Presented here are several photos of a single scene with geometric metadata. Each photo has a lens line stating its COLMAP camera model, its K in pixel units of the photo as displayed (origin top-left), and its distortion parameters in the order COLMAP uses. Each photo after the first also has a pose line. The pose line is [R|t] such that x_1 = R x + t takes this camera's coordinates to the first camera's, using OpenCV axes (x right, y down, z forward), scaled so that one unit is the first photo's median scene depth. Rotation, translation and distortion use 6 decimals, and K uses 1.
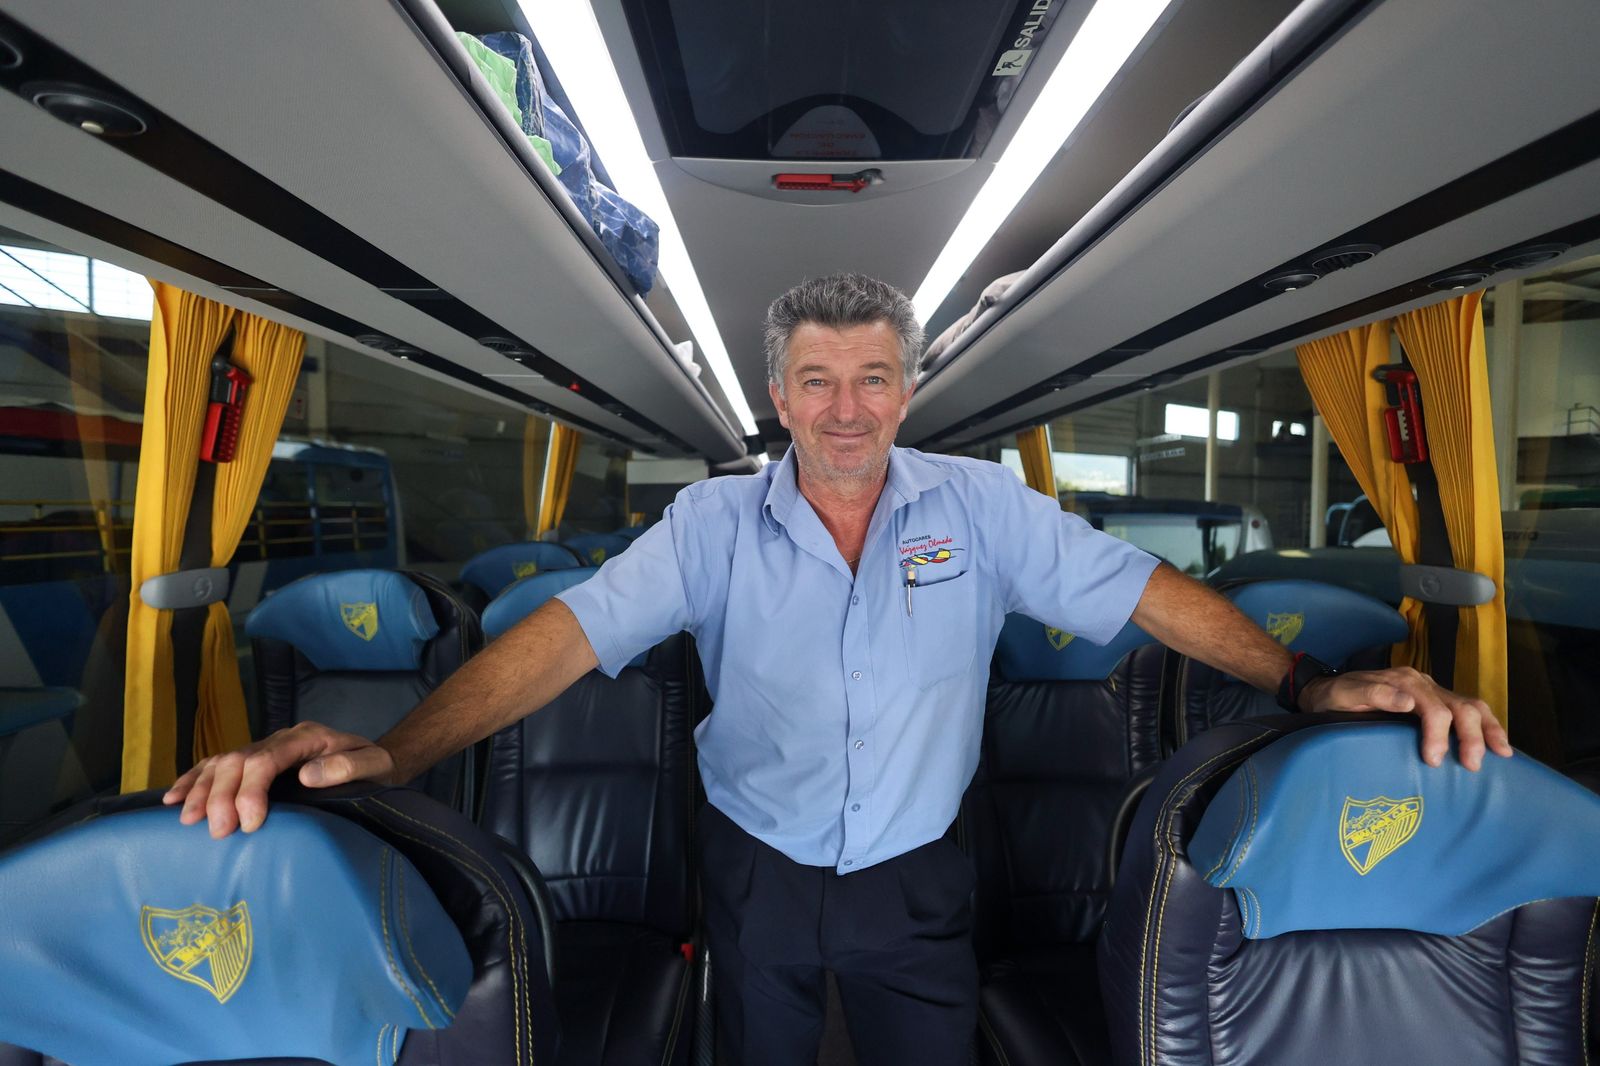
lens RADIAL K [[745.8, 0, 793.9], [0, 745.8, 534.5], [0, 0, 1]] dist [0.000844, 0.000733]
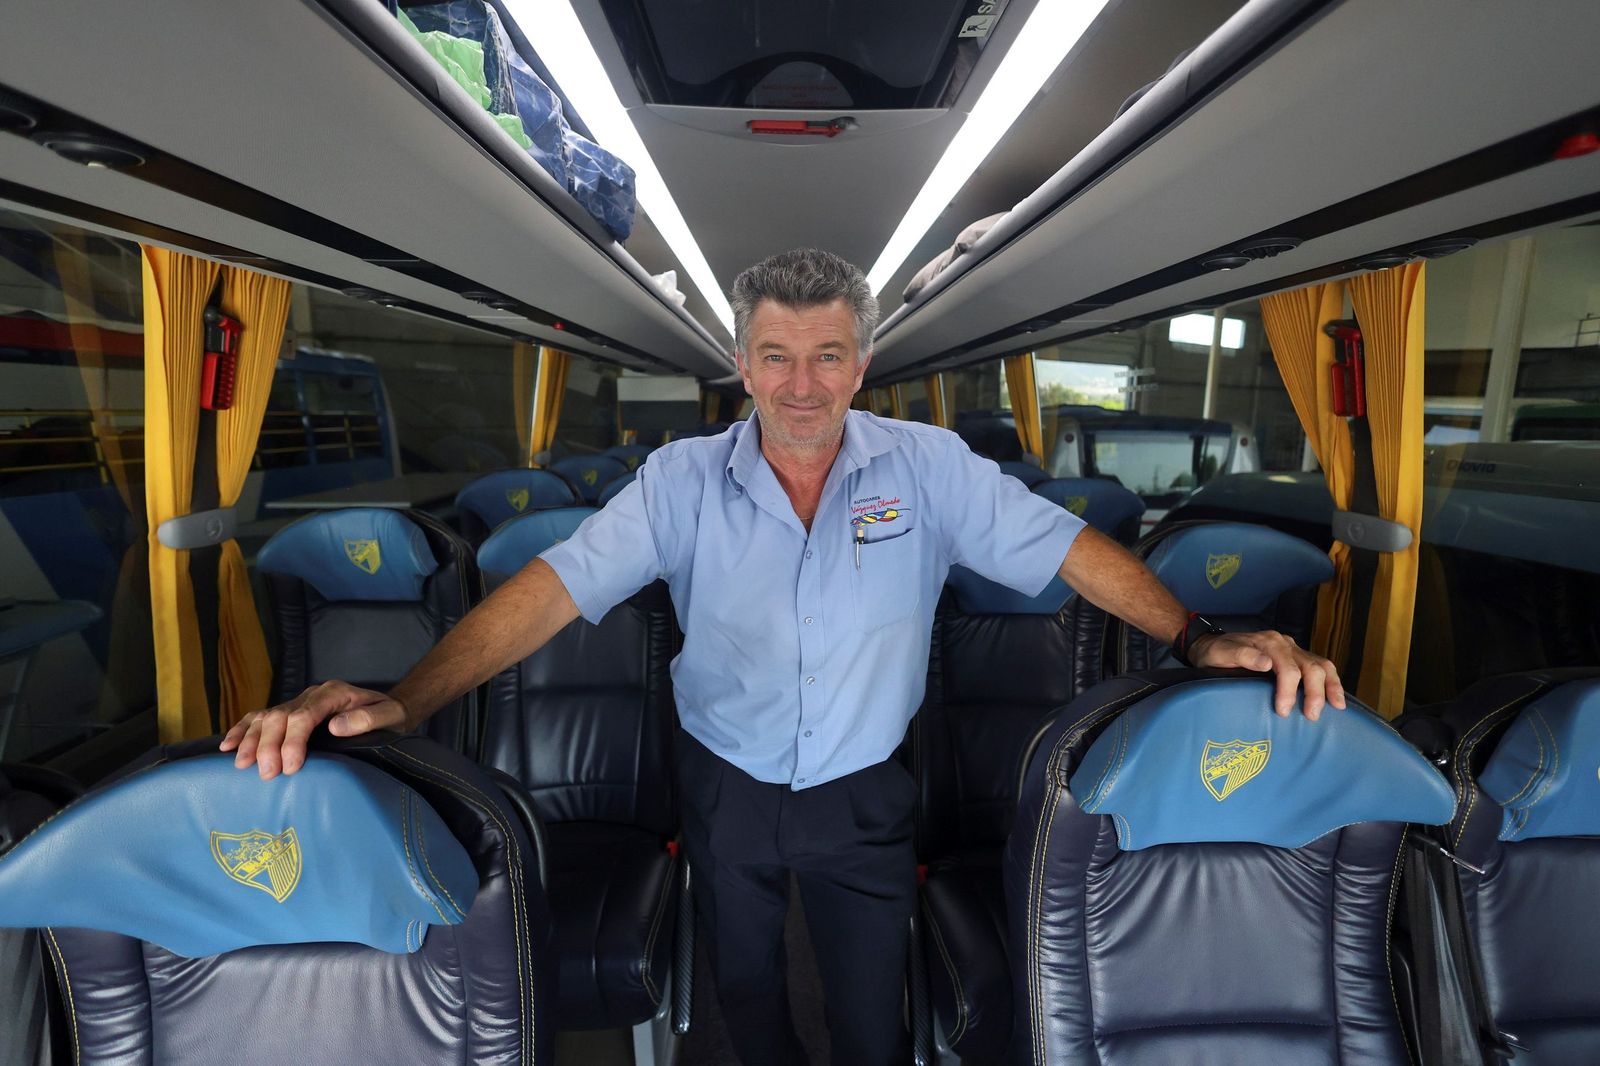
lens RADIAL K [[746.3, 0, 796.3], [0, 746.3, 534.8], [0, 0, 1]] dist [0.001914, 0.000368]
pose [[0.999965, 0.005723, 0.006138, 0.035339], [-0.006452, 0.991973, 0.126285, -0.058109], [-0.005366, -0.126320, 0.991975, -0.067271]]
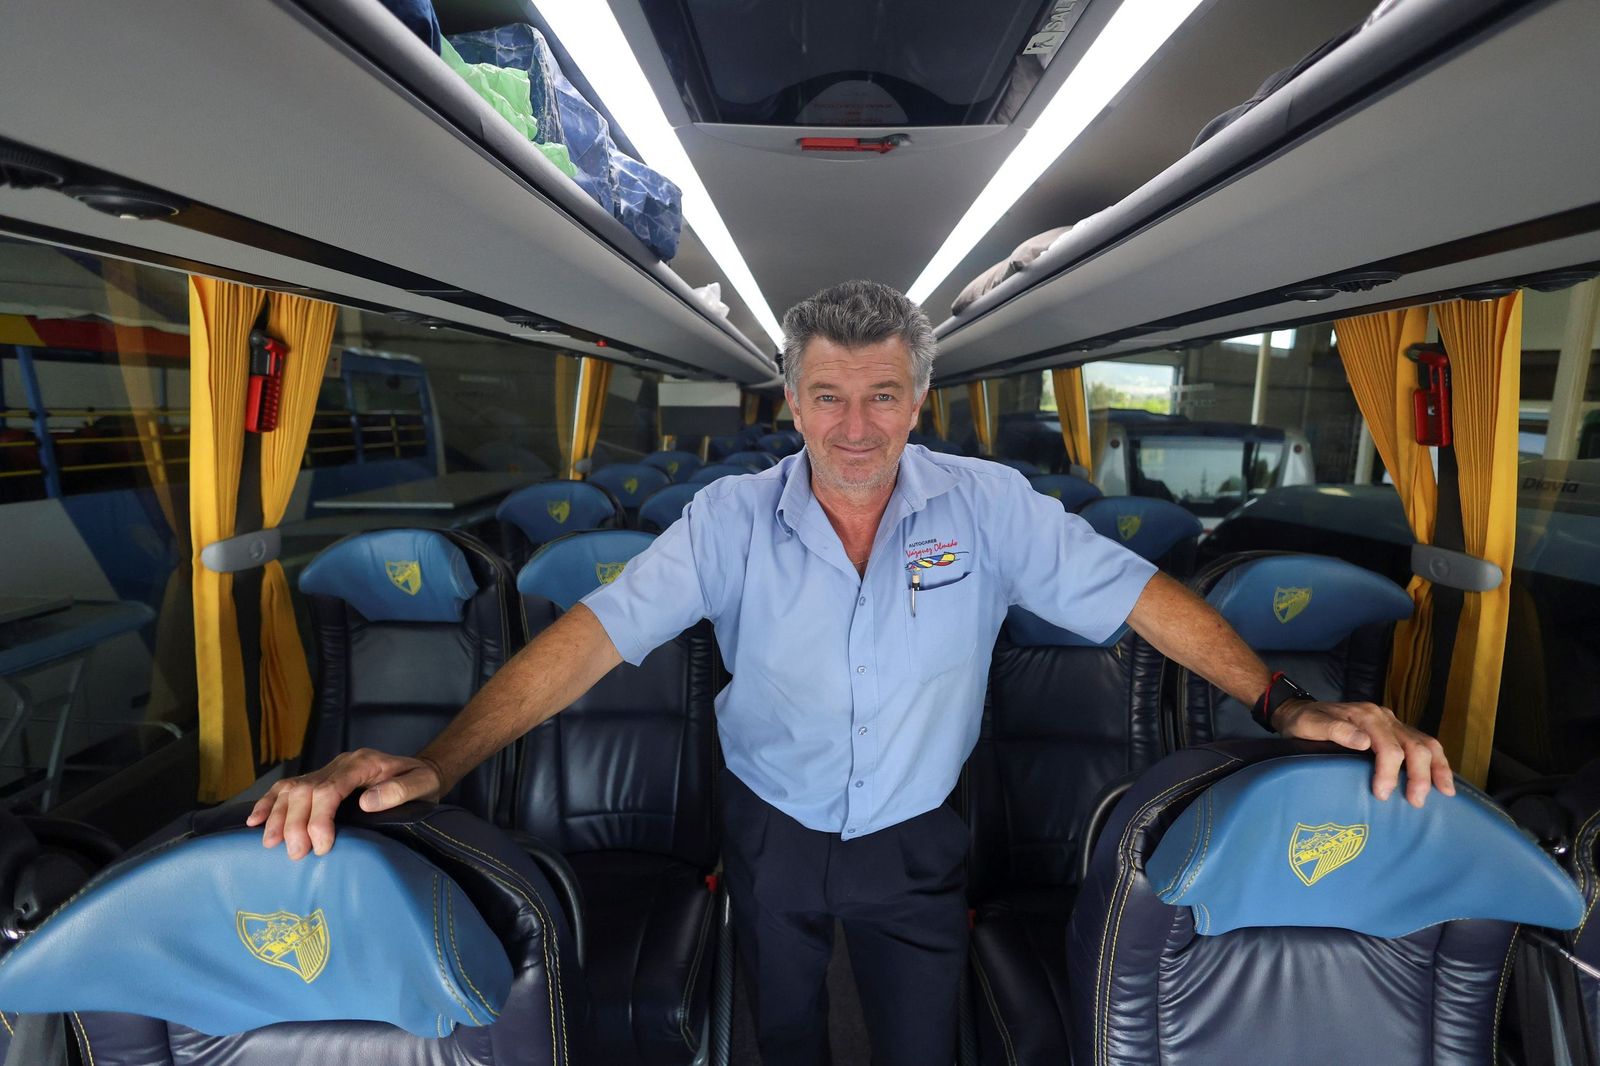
lens RADIAL K [[745.9, 0, 805.1], [0, 745.9, 528.9], [0, 0, 1]] dist [0.002386, 0.000201]
pose [[0.999379, 0.016948, -0.030883, 0.021405], [-0.013049, 0.992402, 0.122347, -0.096811], [0.032722, -0.121868, 0.992007, -0.028320]]
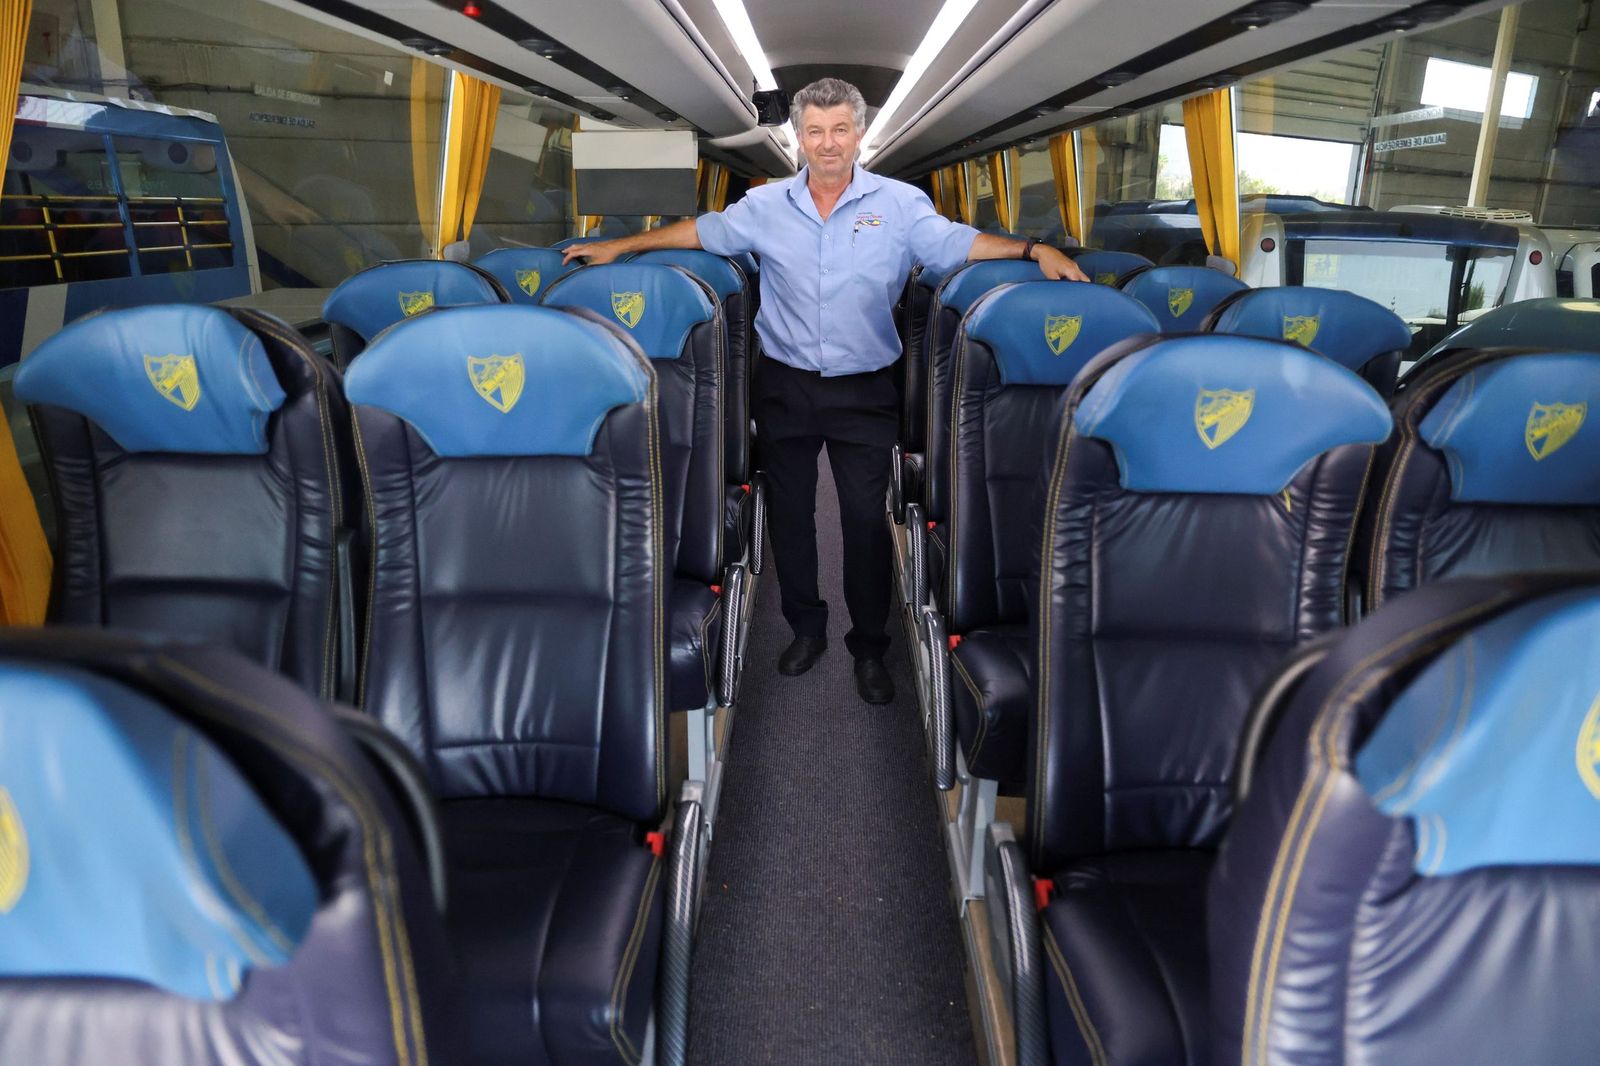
lens RADIAL K [[1105.5, 0, 795.5], [0, 1105.5, 532.1], [0, 0, 1]] dist [-0.088127, 0.059215]
pose [[0.999194, 0.027198, -0.029528, 0.018503], [-0.019005, 0.968354, 0.248855, -0.007645], [0.035362, -0.248093, 0.968091, 0.035713]]
